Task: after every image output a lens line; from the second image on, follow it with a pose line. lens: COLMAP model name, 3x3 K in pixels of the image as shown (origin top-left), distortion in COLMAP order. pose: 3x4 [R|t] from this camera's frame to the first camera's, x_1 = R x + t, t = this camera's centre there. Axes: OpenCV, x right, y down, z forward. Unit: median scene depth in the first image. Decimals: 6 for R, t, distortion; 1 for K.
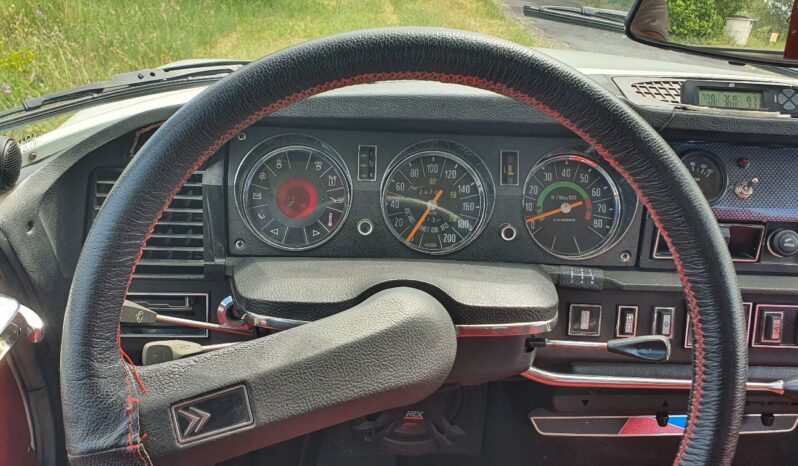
lens RADIAL K [[737.7, 0, 396.4], [0, 737.7, 237.9], [0, 0, 1]] dist [0.093118, -0.187832]
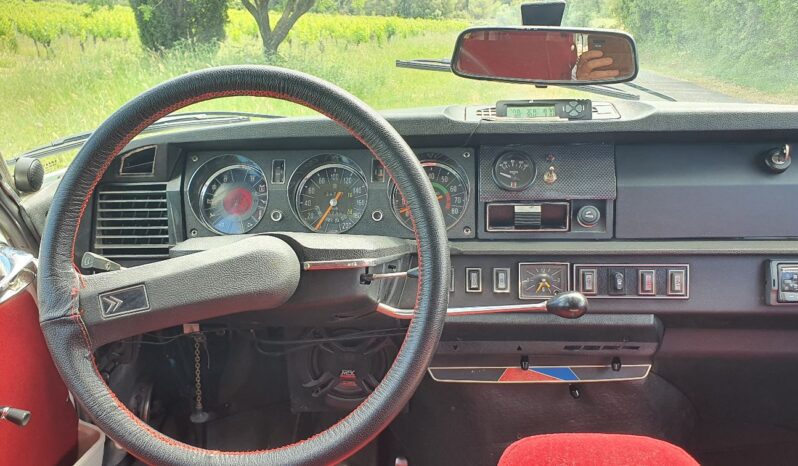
lens RADIAL K [[737.7, 0, 396.4], [0, 737.7, 237.9], [0, 0, 1]] dist [0.093118, -0.187832]
pose [[0.987166, -0.044072, -0.153493, 0.399492], [0.025471, 0.992312, -0.121110, 0.204485], [0.157650, 0.115646, 0.980700, -0.356034]]
